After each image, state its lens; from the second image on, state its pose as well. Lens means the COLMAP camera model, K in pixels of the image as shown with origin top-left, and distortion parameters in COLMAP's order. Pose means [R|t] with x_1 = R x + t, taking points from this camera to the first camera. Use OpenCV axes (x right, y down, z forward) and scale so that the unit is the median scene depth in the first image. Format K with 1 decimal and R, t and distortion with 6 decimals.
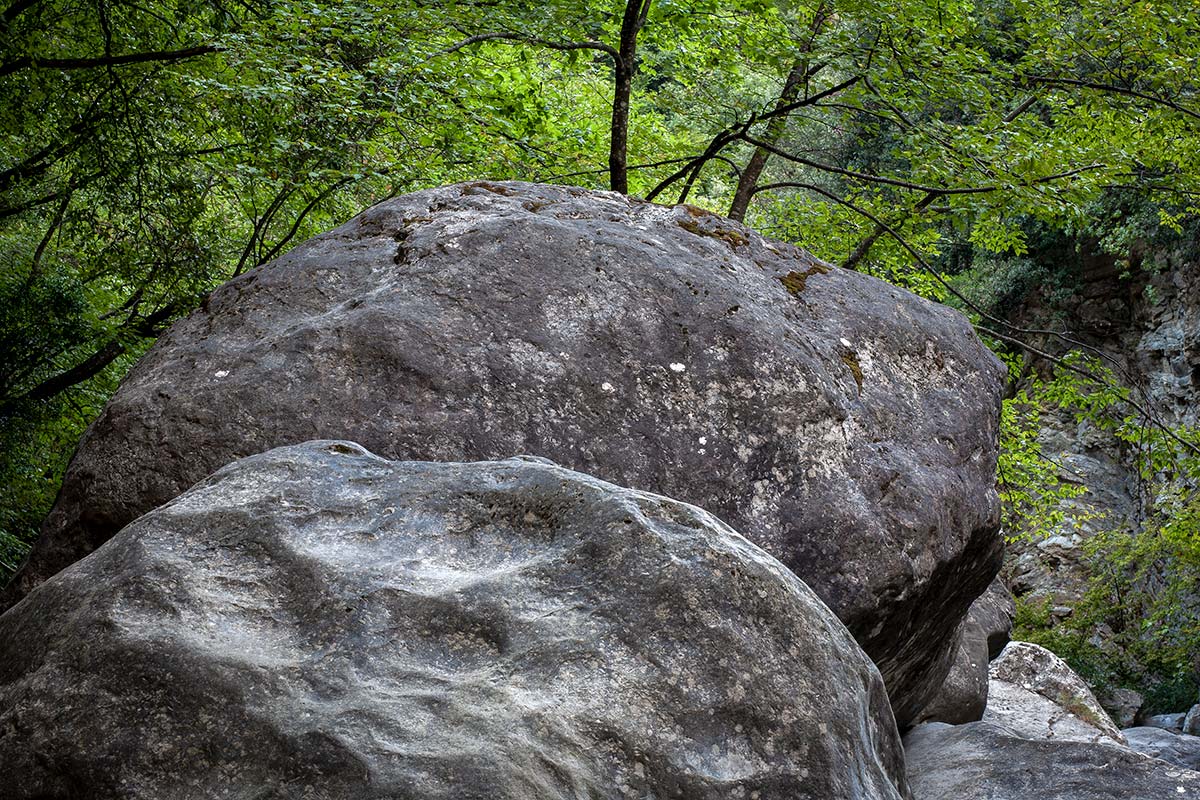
lens RADIAL K [[2958.4, 0, 600.2], [0, 2958.4, 400.1], [0, 0, 1]] dist [-0.032135, 0.000000]
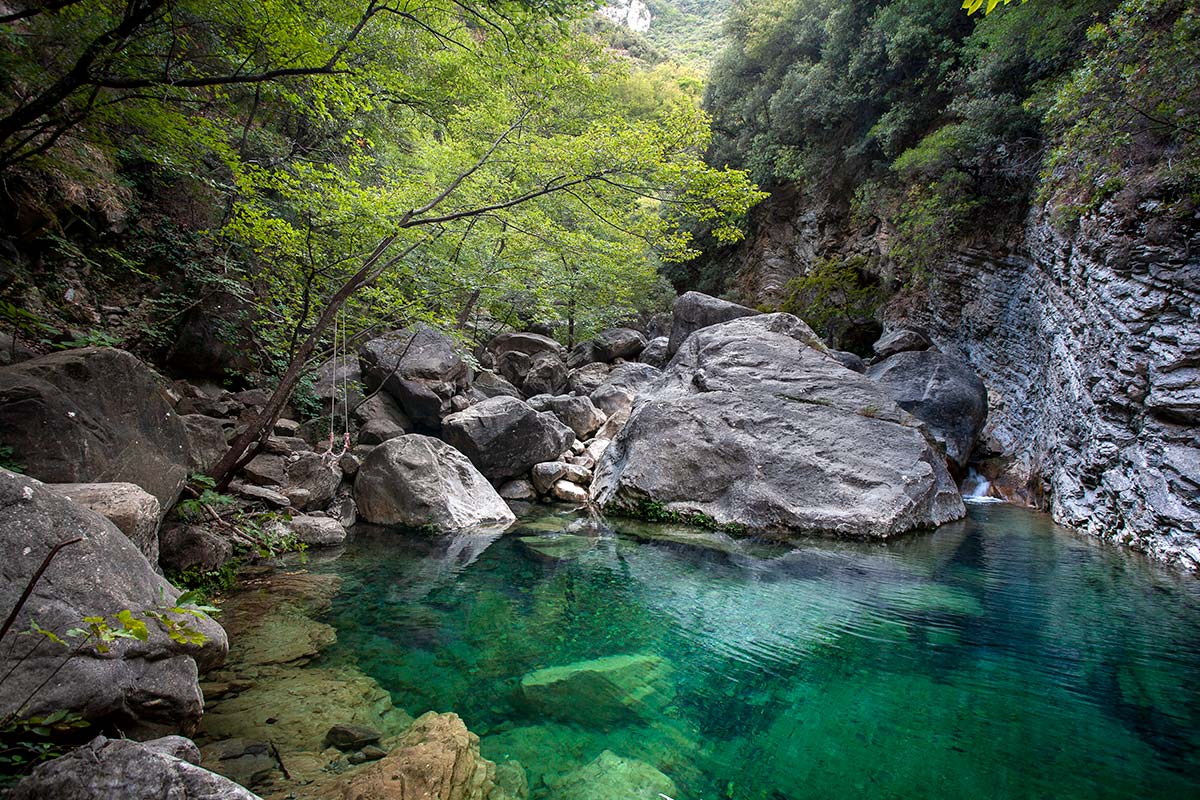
lens RADIAL K [[689.0, 0, 602.2], [0, 689.0, 393.6], [0, 0, 1]] dist [-0.002461, -0.000119]
pose [[0.996547, -0.041510, -0.071909, 0.049813], [0.053275, 0.983950, 0.170306, 0.049030], [0.063685, -0.173549, 0.982764, 0.510421]]
